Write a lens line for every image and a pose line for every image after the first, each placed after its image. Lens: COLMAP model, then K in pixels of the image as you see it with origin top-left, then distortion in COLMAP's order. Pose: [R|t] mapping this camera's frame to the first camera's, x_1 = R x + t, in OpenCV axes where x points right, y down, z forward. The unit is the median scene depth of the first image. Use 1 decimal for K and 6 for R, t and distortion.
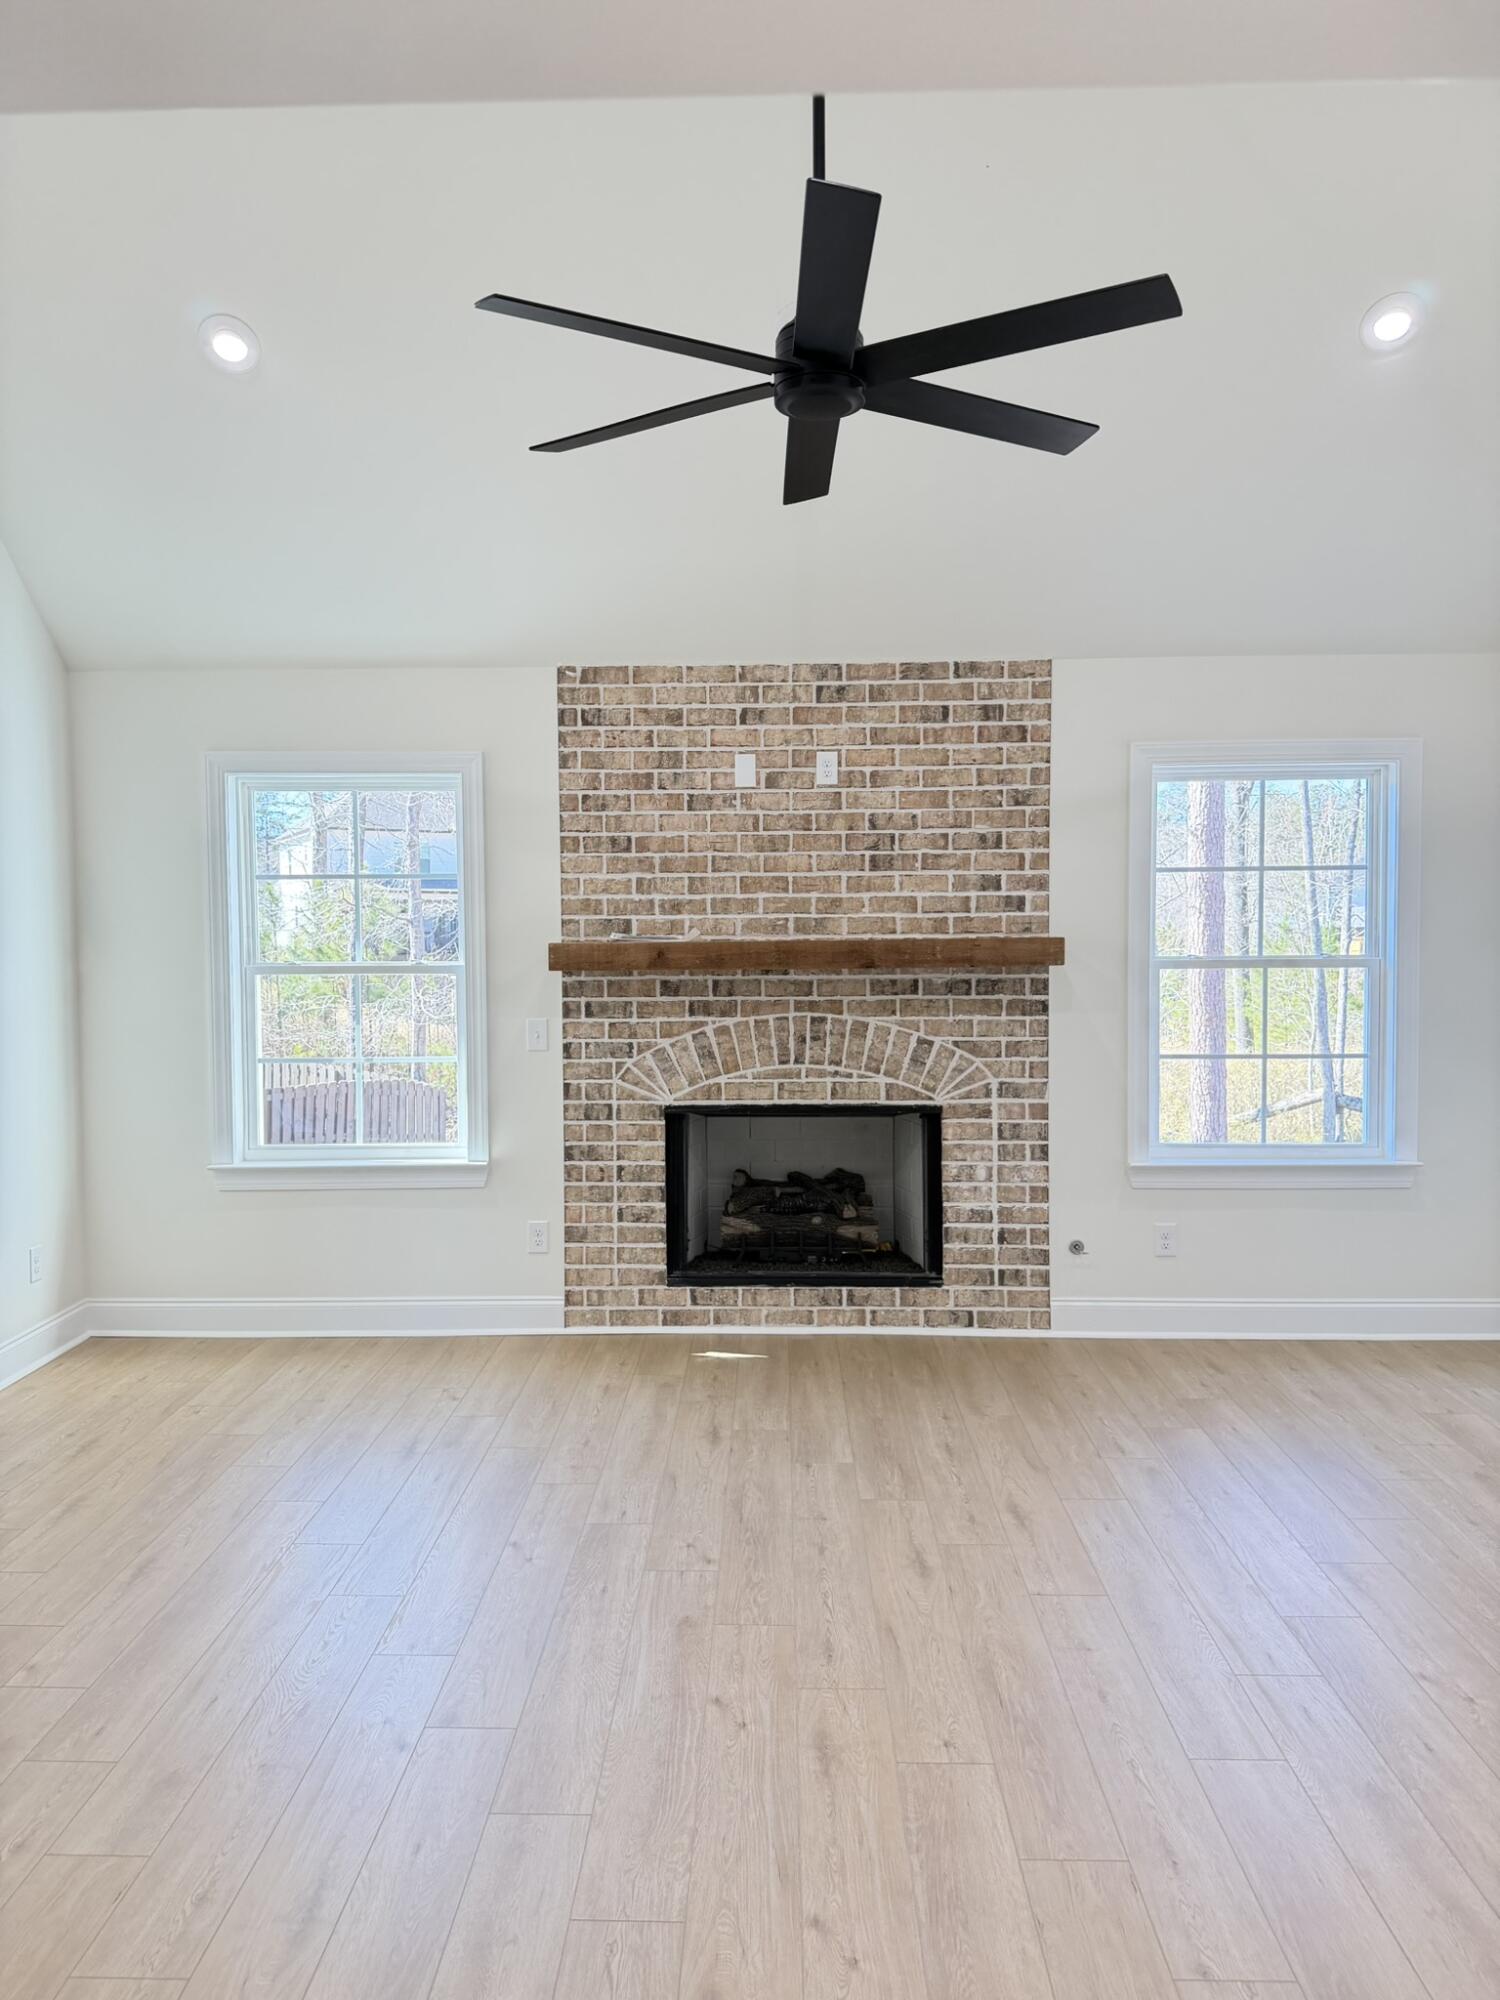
lens RADIAL K [[1424.8, 0, 742.7], [0, 1424.8, 998.4], [0, 0, 1]] dist [0.059345, -0.050185]
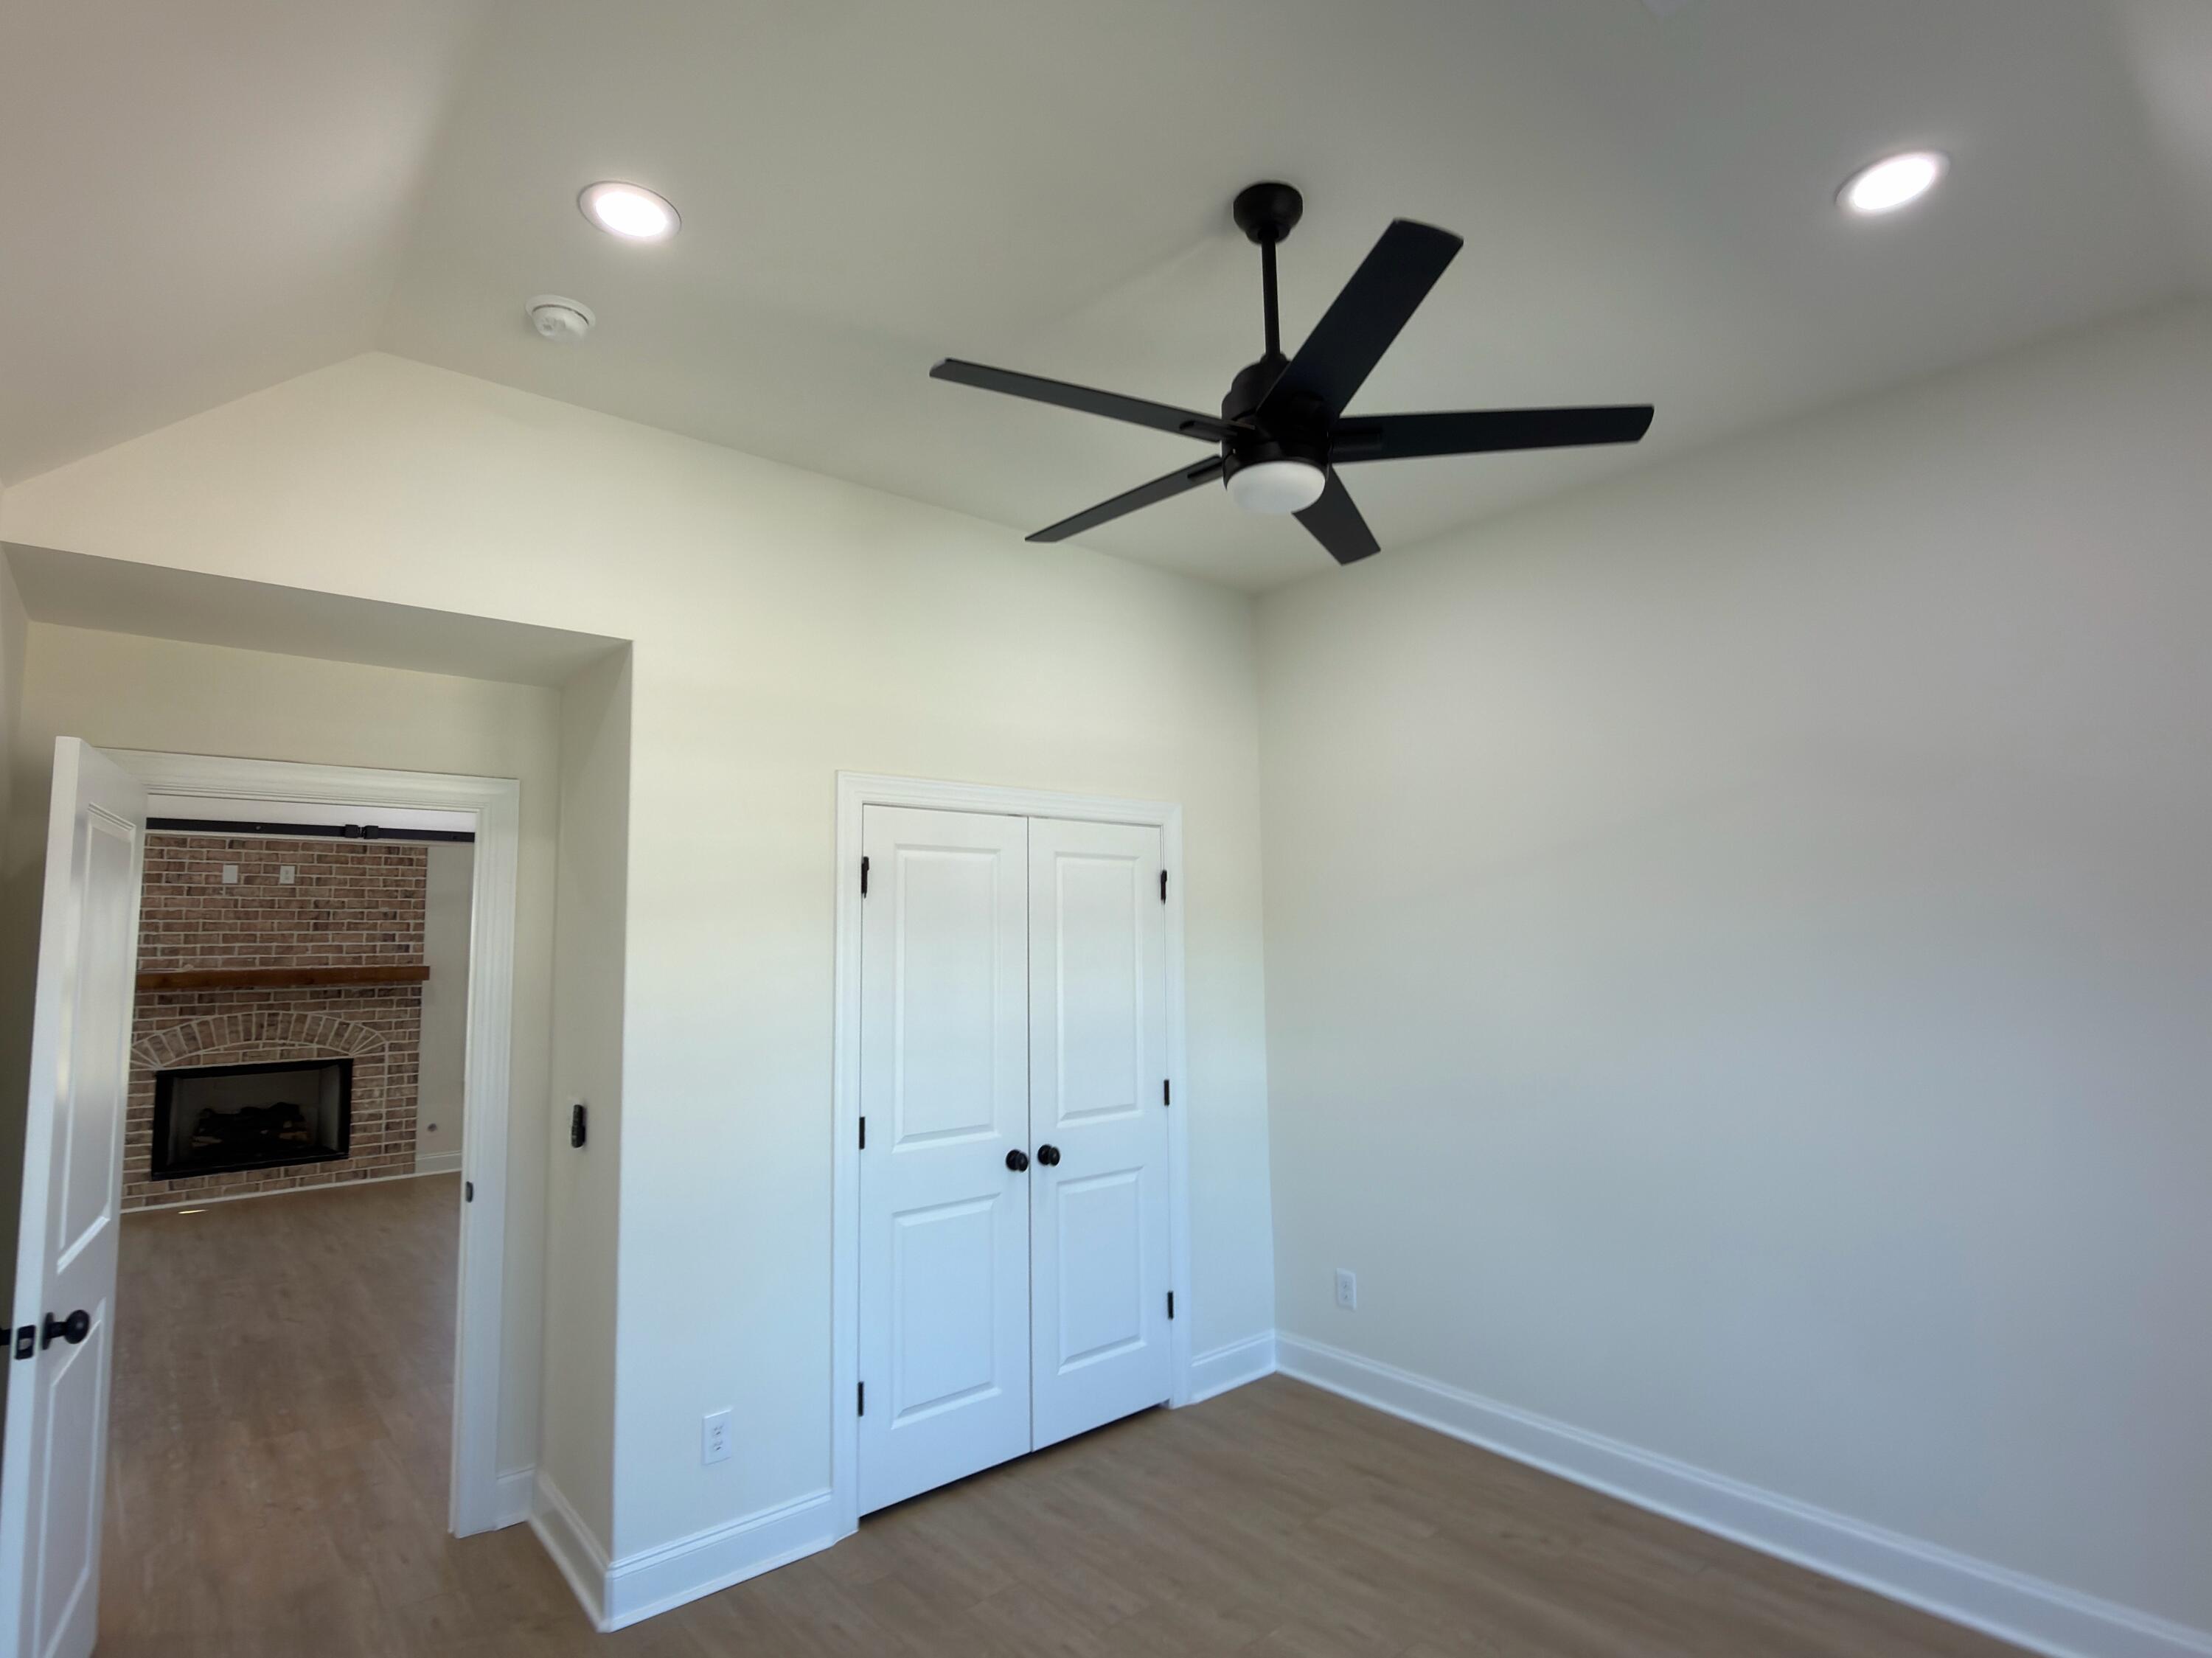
lens RADIAL K [[1109.0, 0, 1086.7], [0, 1109.0, 839.7], [0, 0, 1]] dist [0.002355, 0.000771]
pose [[0.757784, 0.055871, 0.650109, -0.091521], [0.036002, 0.991230, -0.127152, 0.011761], [-0.651512, 0.119759, 0.749126, -0.730397]]
